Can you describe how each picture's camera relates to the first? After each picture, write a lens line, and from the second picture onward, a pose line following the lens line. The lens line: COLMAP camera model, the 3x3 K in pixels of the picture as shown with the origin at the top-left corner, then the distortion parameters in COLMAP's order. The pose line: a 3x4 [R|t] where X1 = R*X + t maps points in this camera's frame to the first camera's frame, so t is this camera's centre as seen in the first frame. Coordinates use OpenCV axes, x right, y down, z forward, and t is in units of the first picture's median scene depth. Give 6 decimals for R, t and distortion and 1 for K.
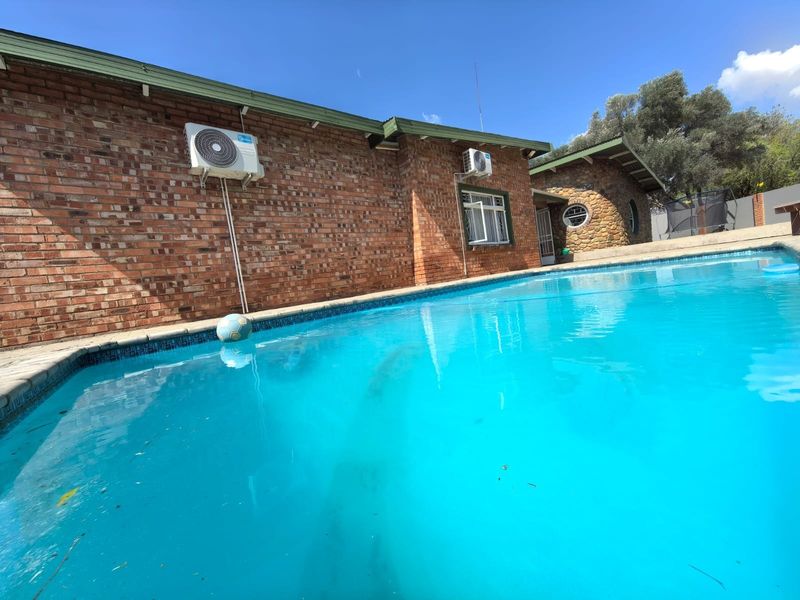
lens RADIAL K [[318.7, 0, 399.2], [0, 318.7, 304.0], [0, 0, 1]] dist [-0.003244, 0.000786]
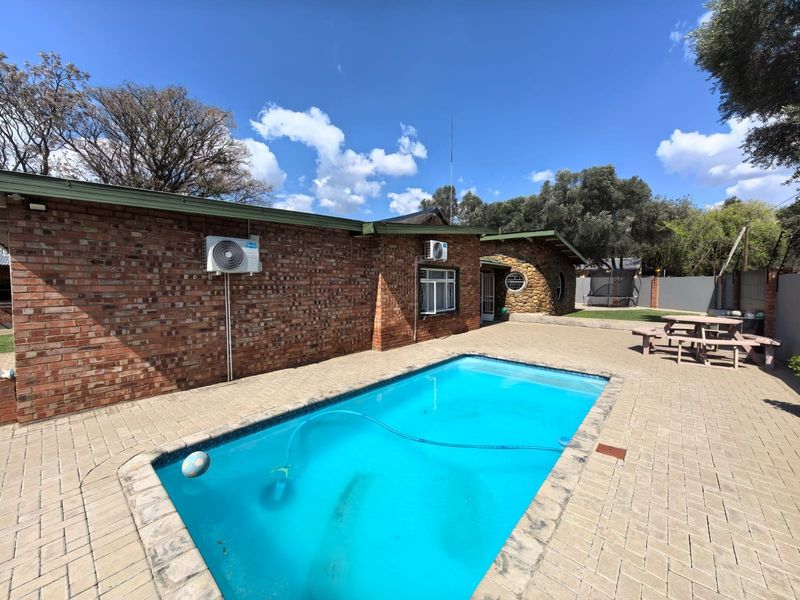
lens RADIAL K [[318.7, 0, 400.9], [0, 318.7, 296.0], [0, 0, 1]] dist [-0.003244, 0.000786]
pose [[0.982221, 0.129711, 0.135707, -0.048460], [-0.124364, 0.991114, -0.047196, -0.328053], [-0.140623, 0.029480, 0.989624, -0.315534]]
